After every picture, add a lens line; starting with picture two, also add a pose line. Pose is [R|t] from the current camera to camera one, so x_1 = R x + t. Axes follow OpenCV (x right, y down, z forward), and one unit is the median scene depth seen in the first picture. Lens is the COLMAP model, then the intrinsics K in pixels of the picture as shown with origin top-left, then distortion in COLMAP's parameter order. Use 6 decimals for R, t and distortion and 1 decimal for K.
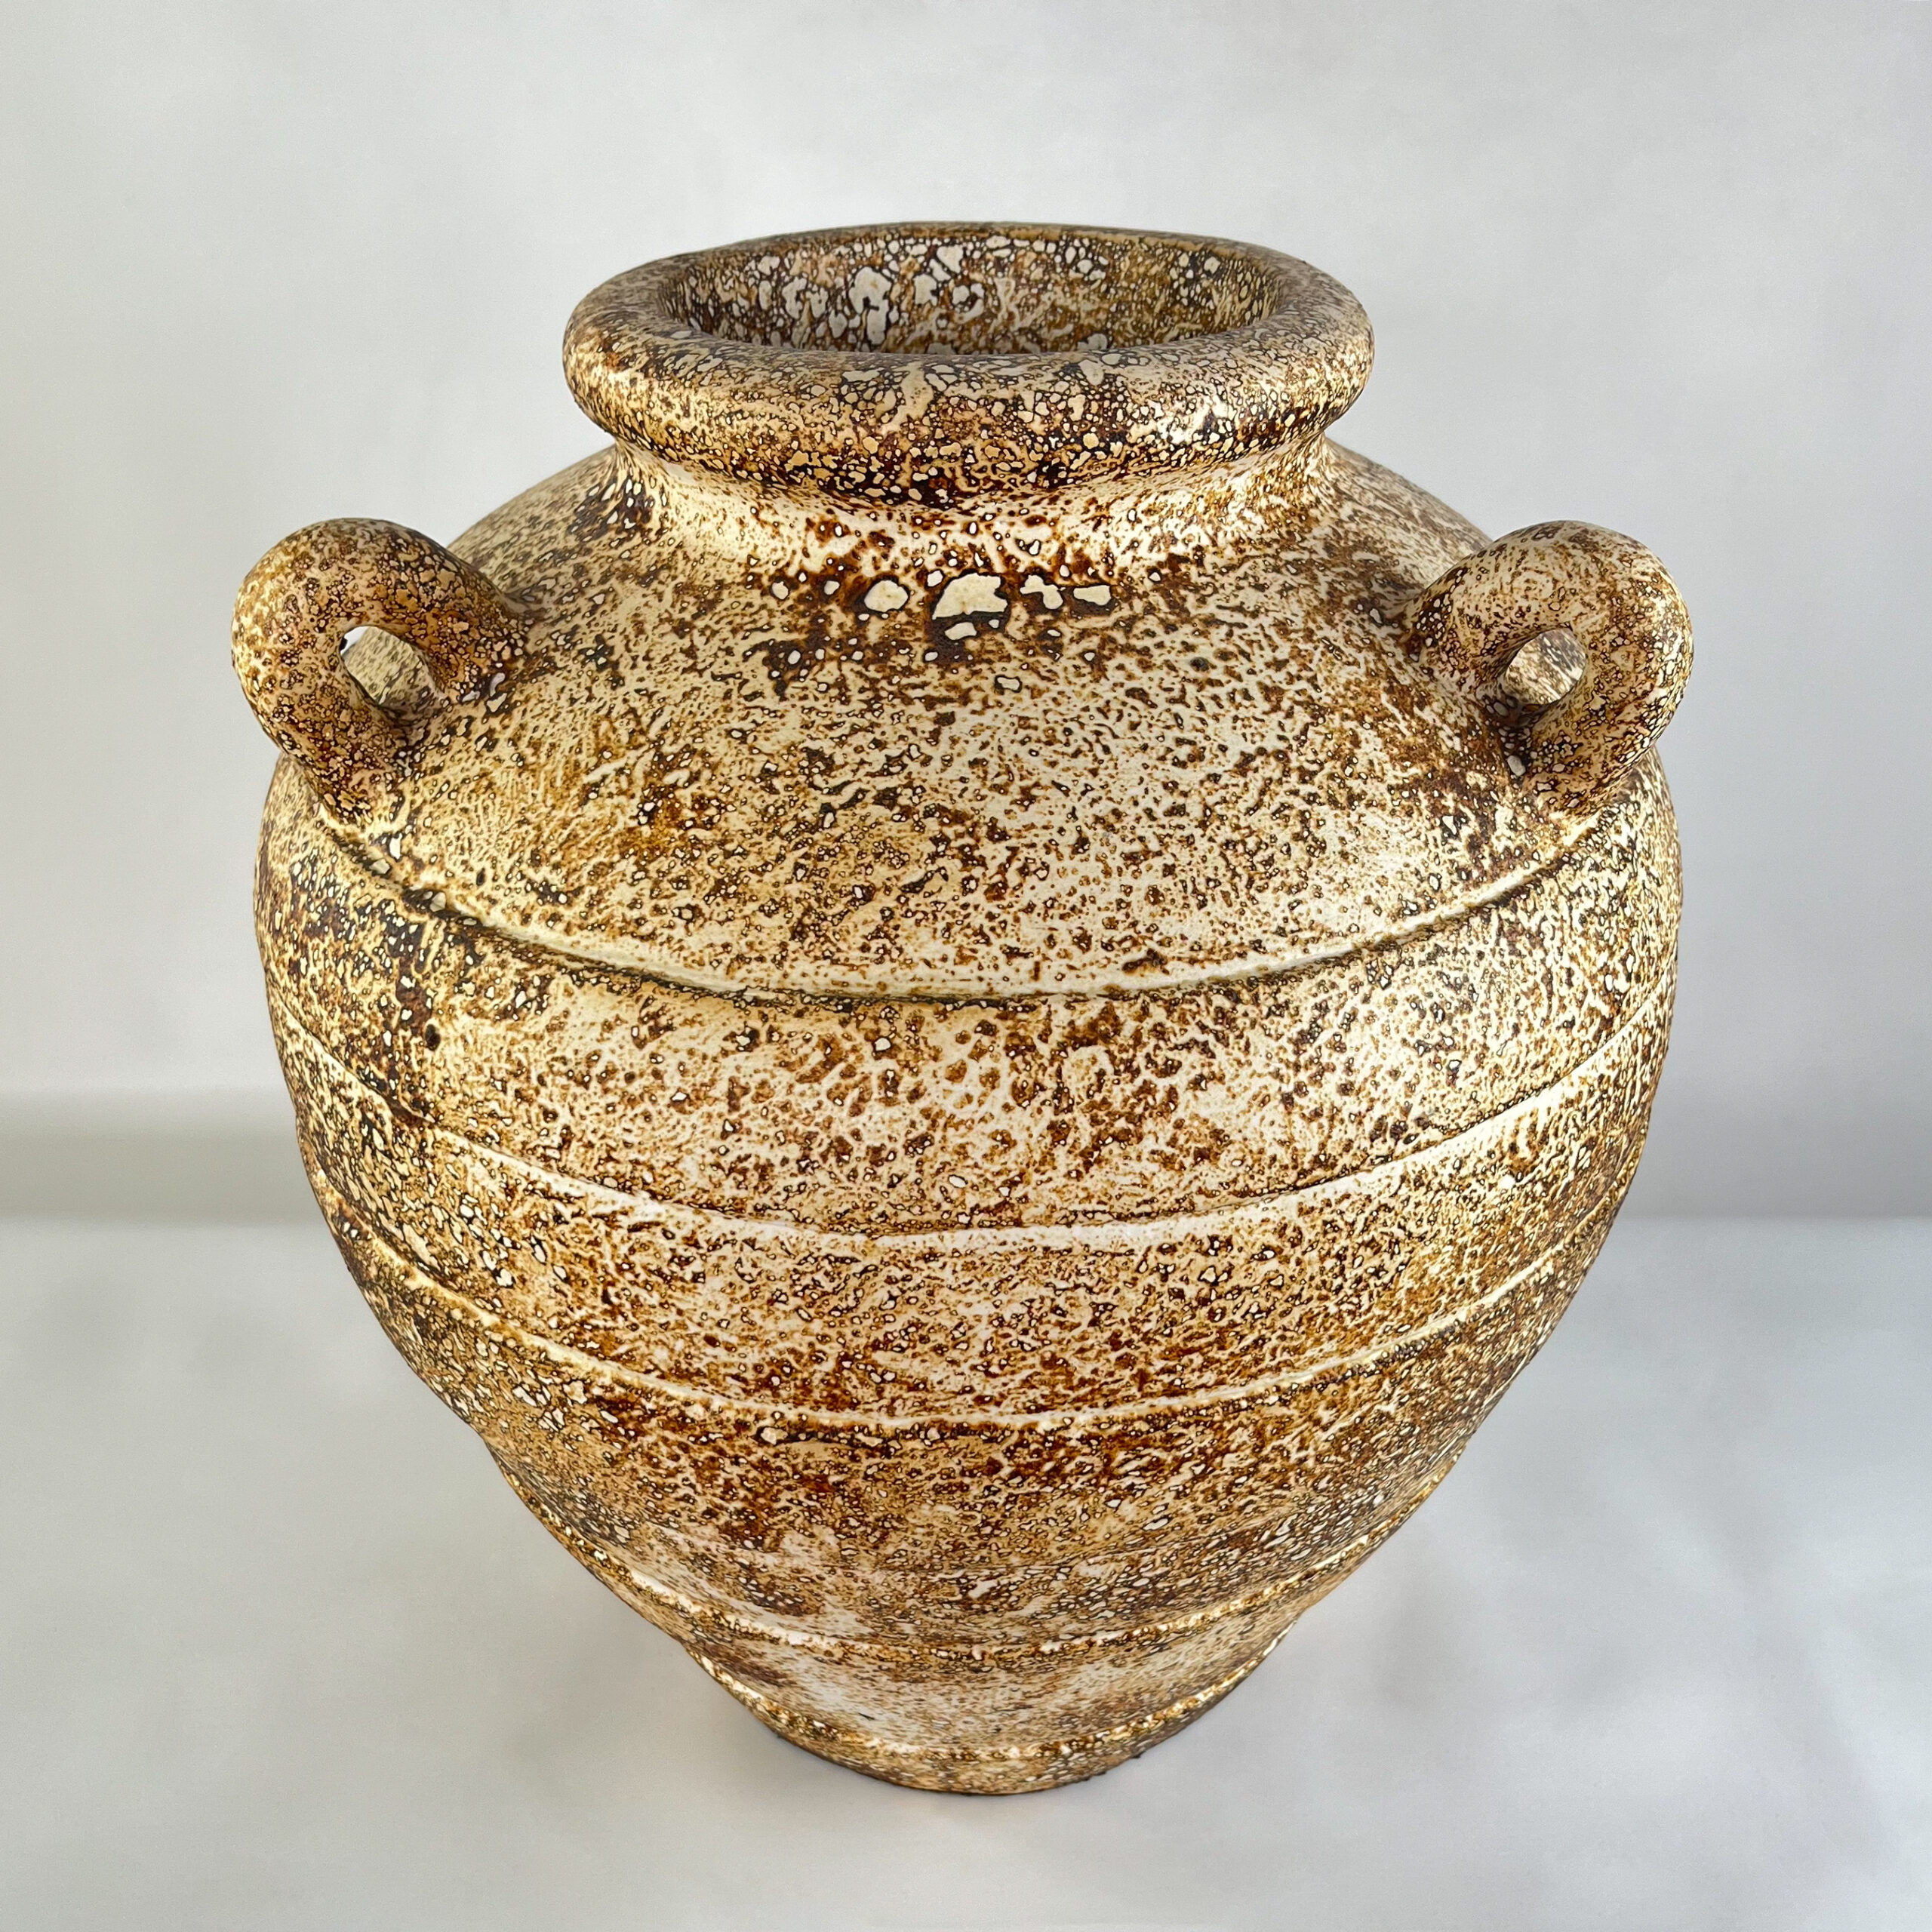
lens RADIAL K [[2209.3, 0, 994.4], [0, 2209.3, 1078.0], [0, 0, 1]] dist [0.176126, -0.758398]
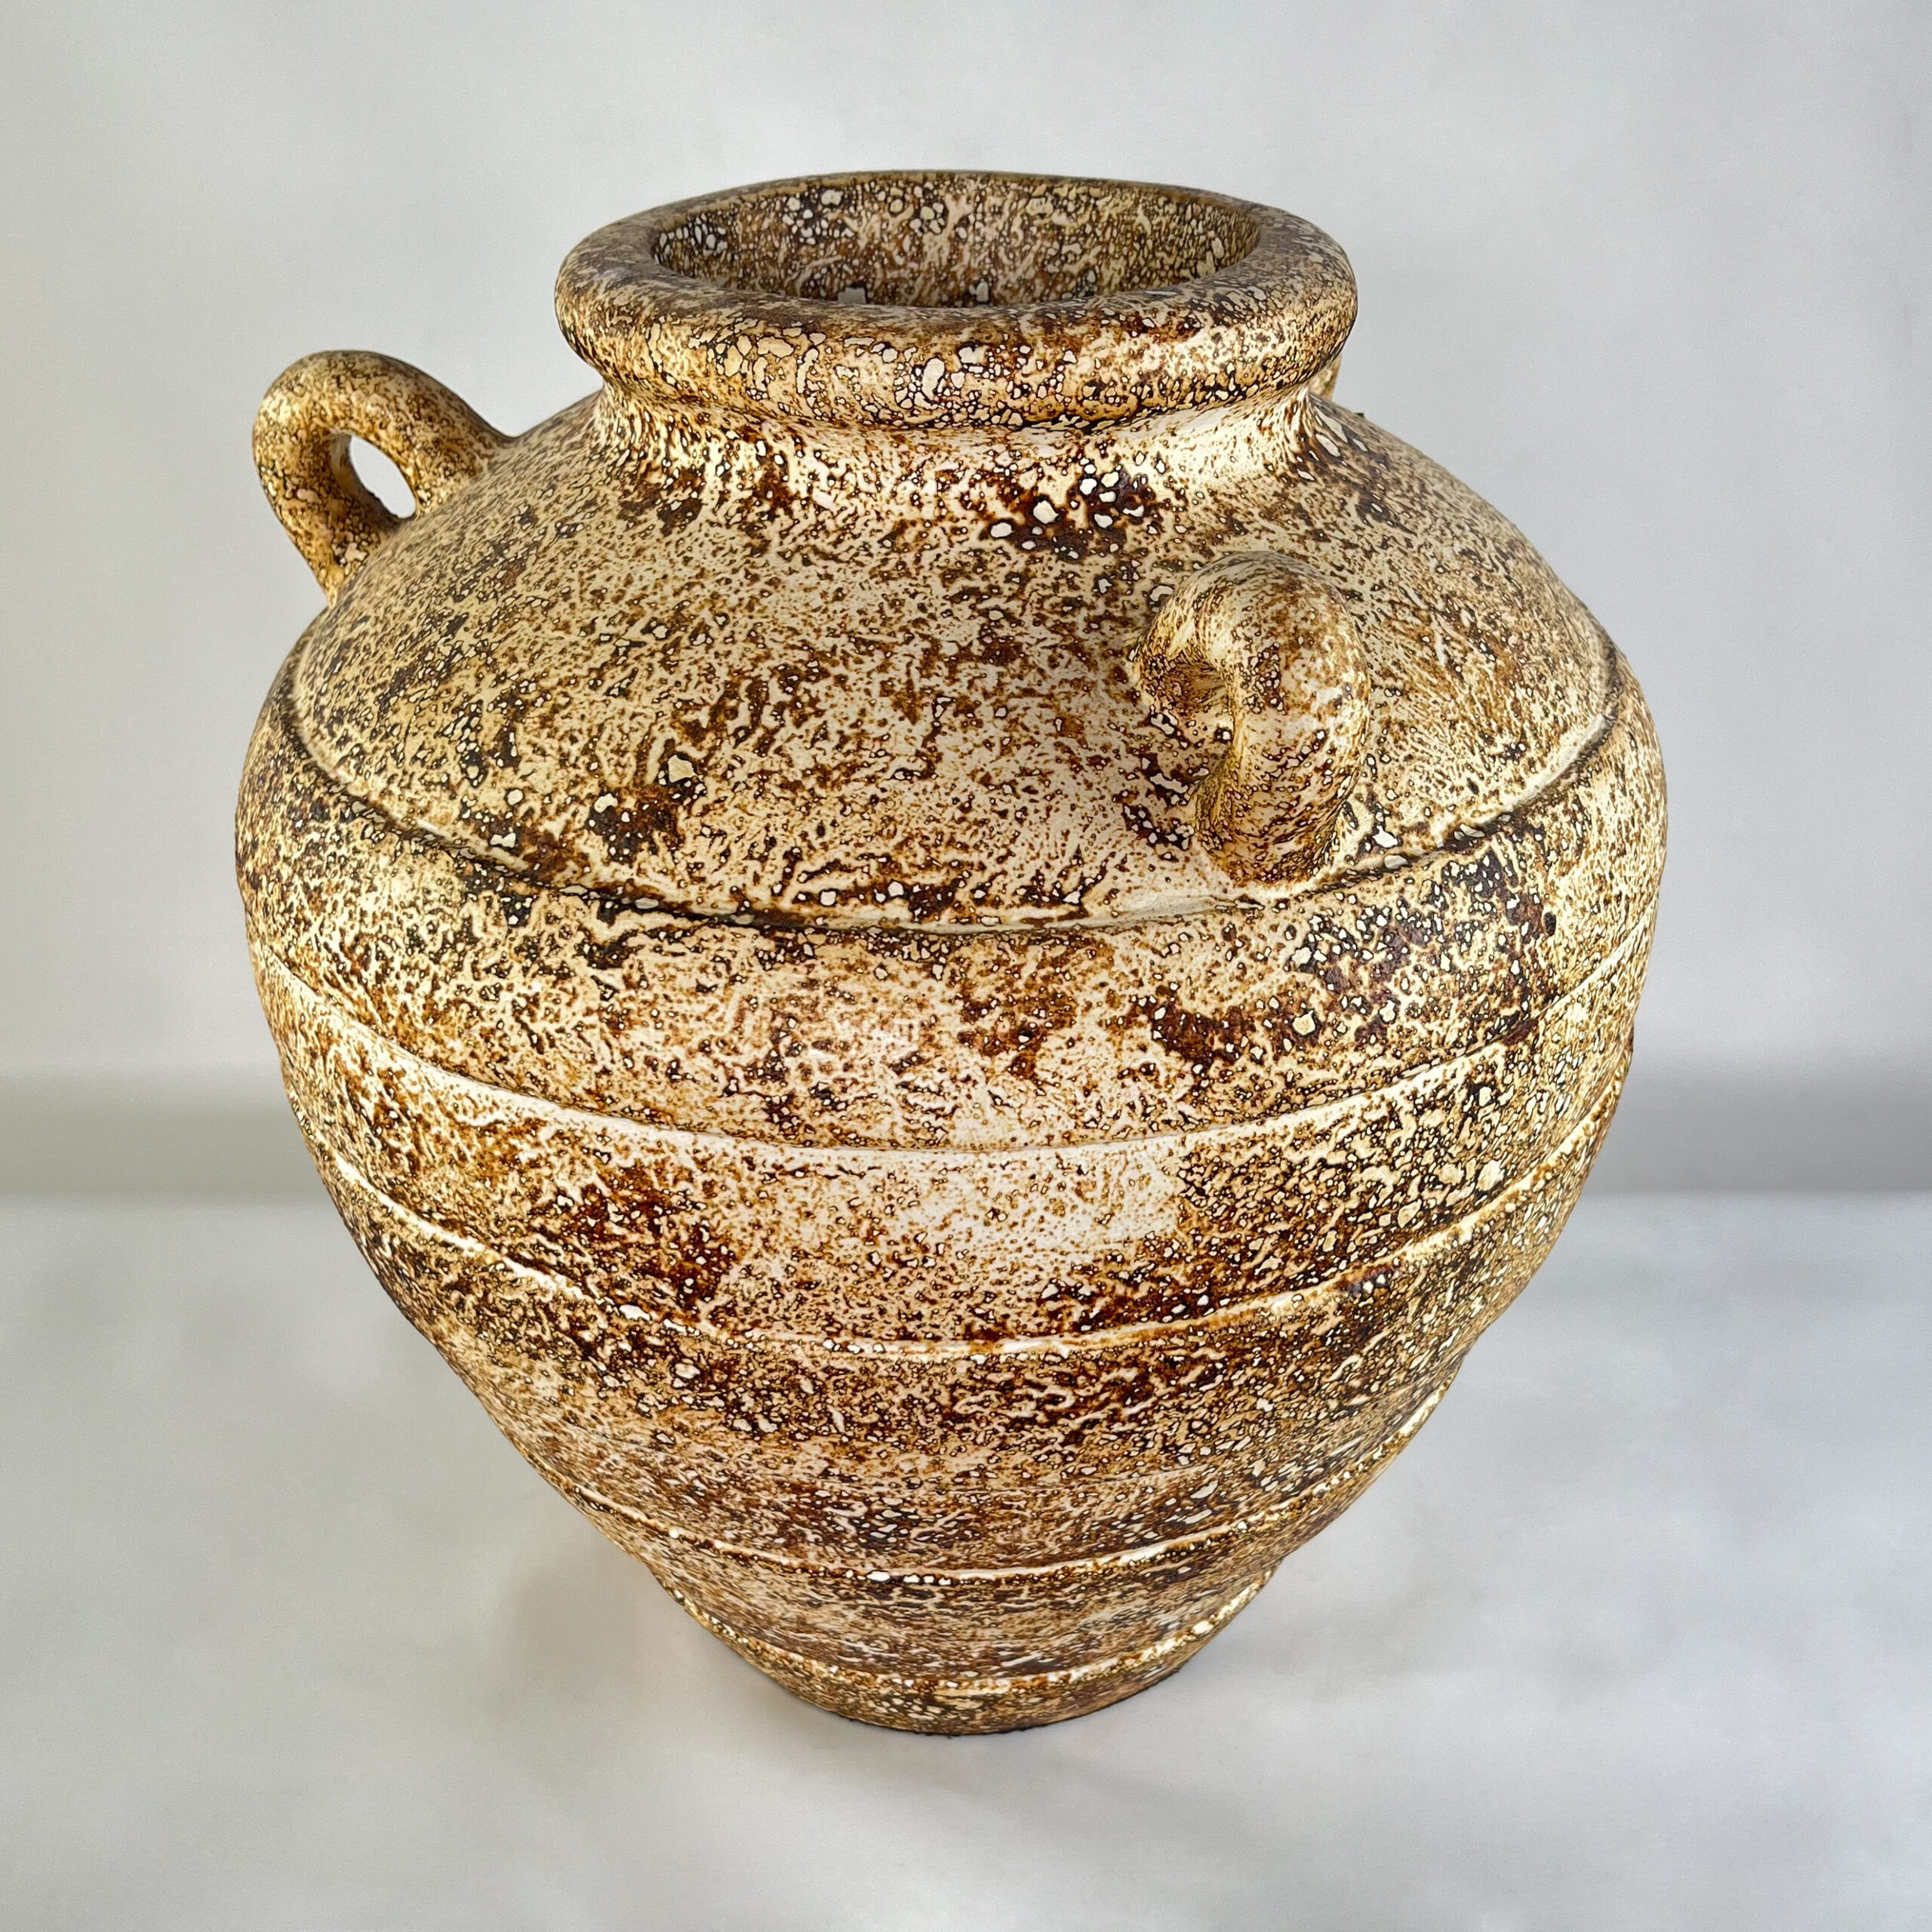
lens RADIAL K [[2245.7, 0, 1030.3], [0, 2245.7, 1052.9], [0, 0, 1]] dist [0.194817, -0.813771]
pose [[0.069986, -0.508386, 0.858281, -1.237575], [0.514584, 0.755478, 0.405533, -0.540642], [-0.854579, 0.413276, 0.314480, 0.909785]]
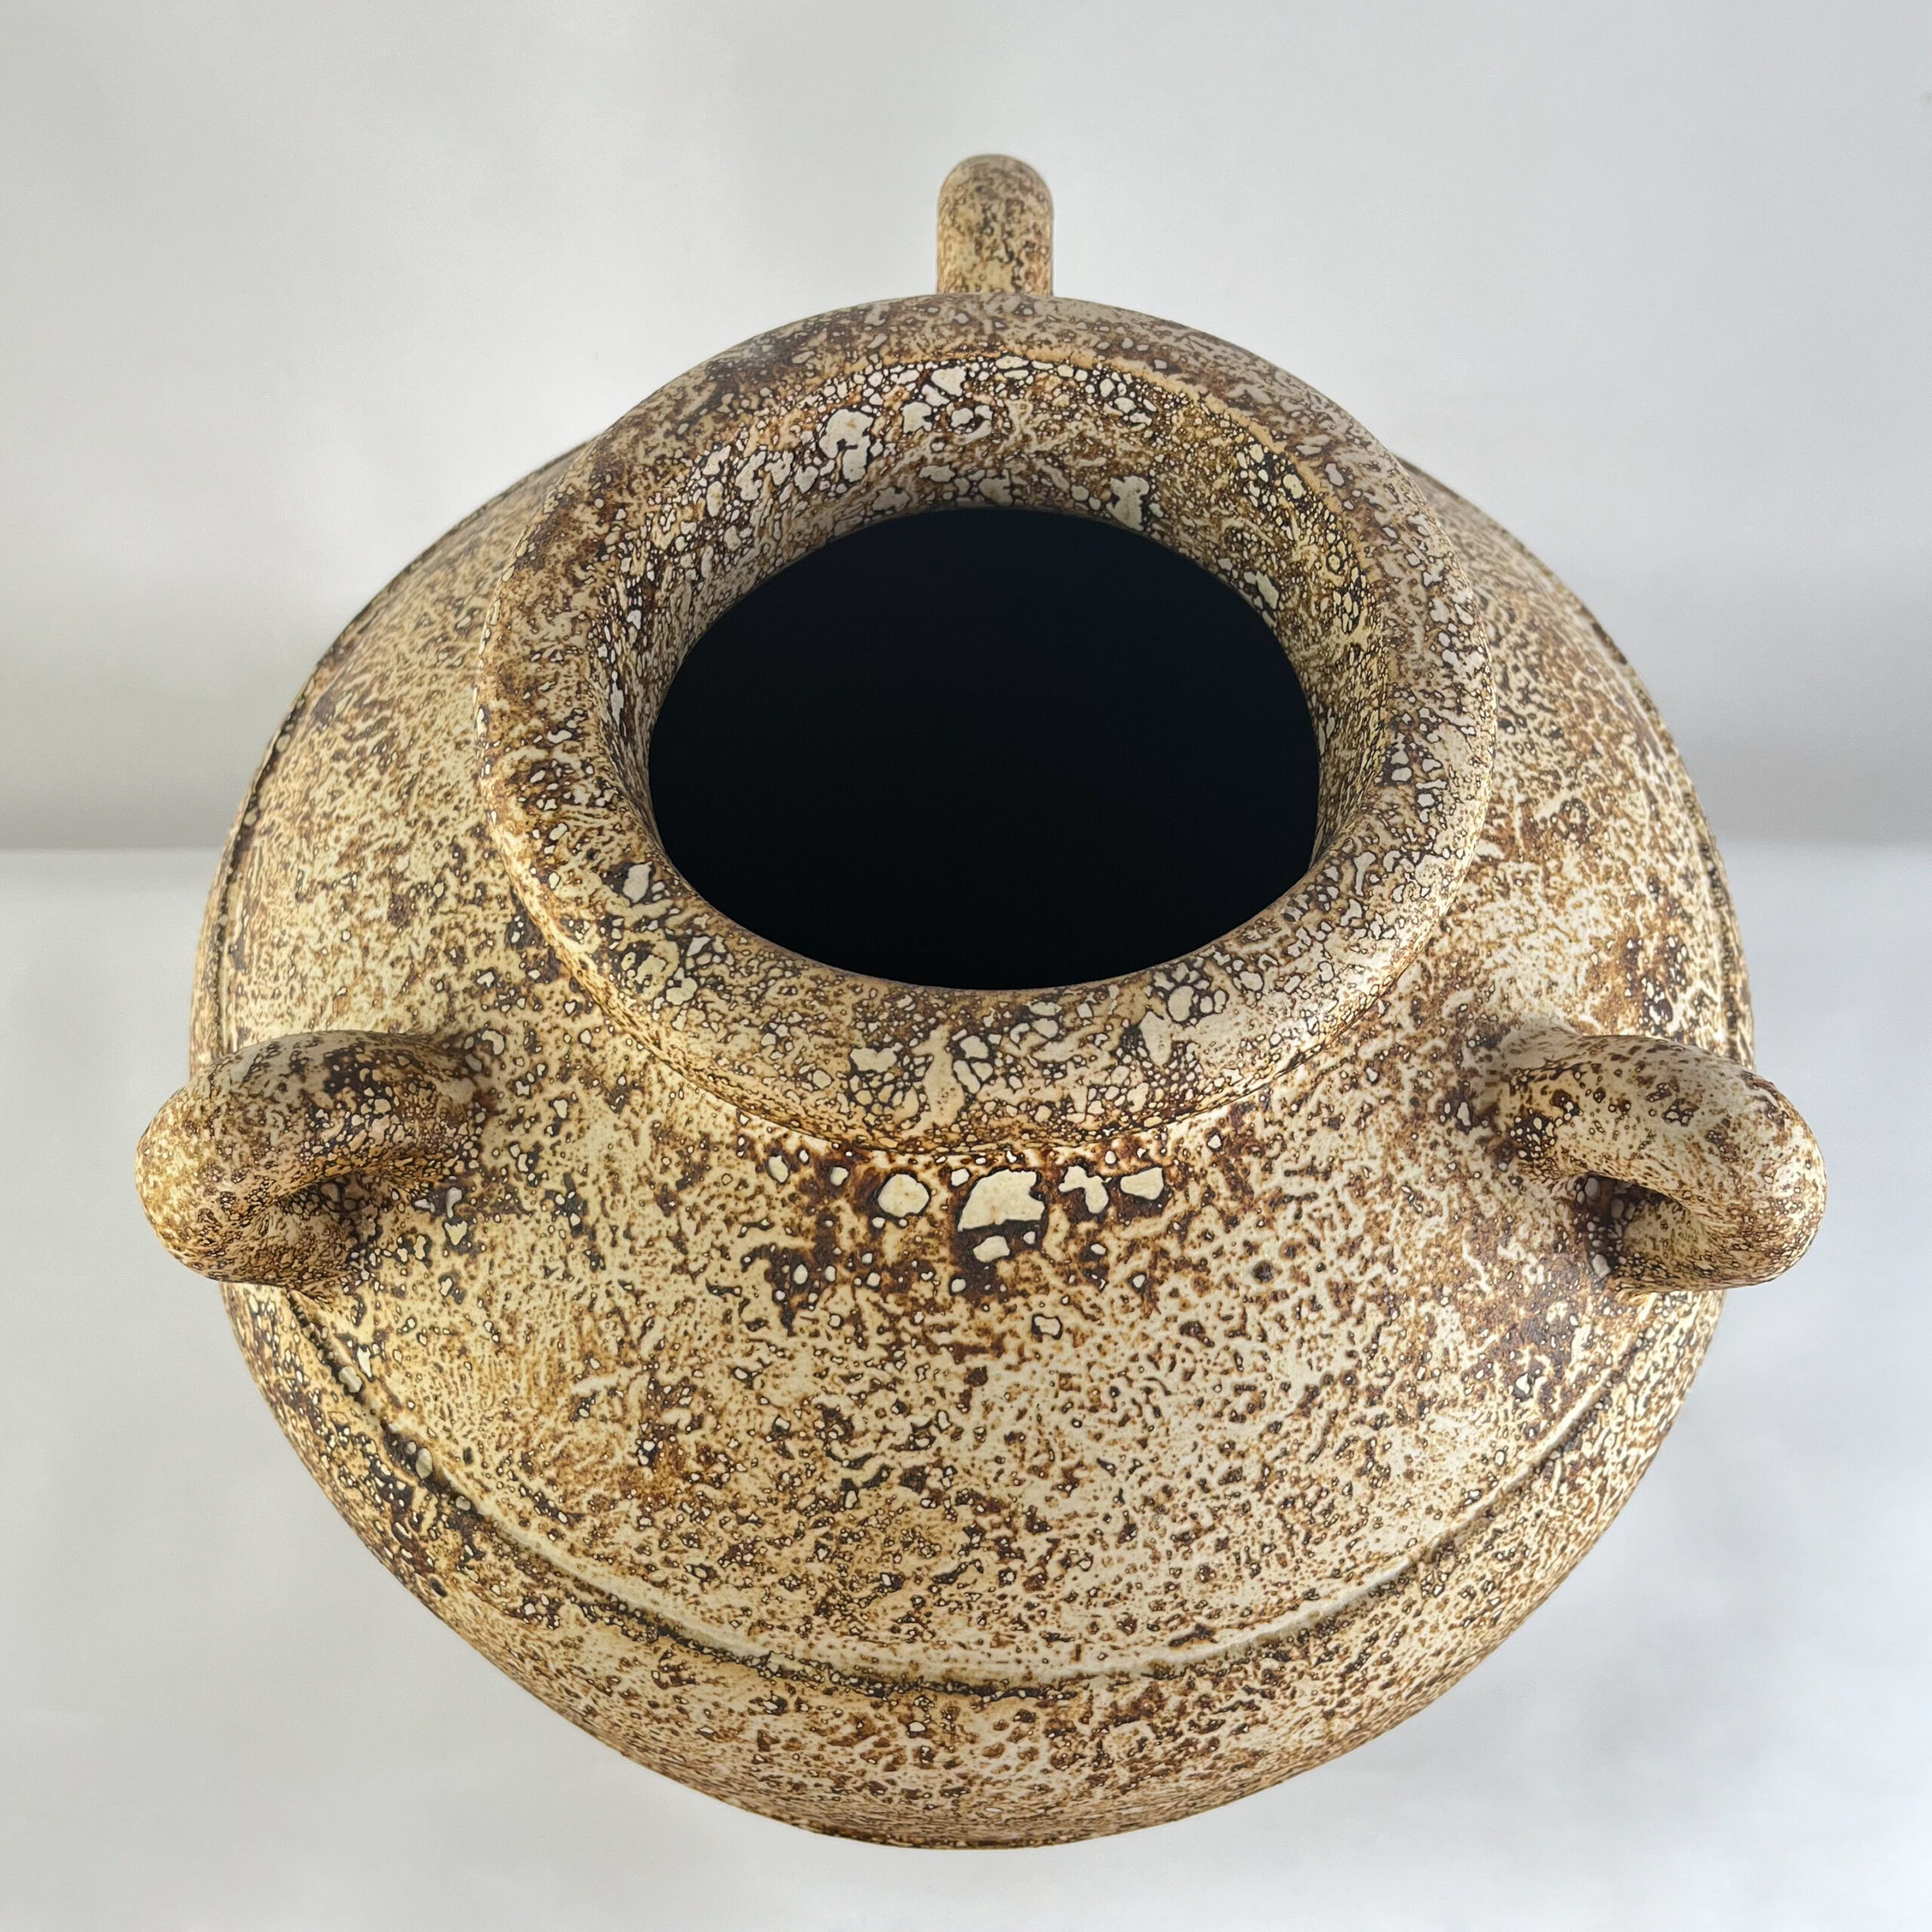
lens RADIAL K [[2082.8, 0, 965.6], [0, 2082.8, 972.8], [0, 0, 1]] dist [0.162755, -0.660258]
pose [[0.999692, -0.014670, 0.020011, -0.040273], [0.002536, 0.862675, 0.505753, -0.712219], [-0.024683, -0.505546, 0.862446, 0.352340]]
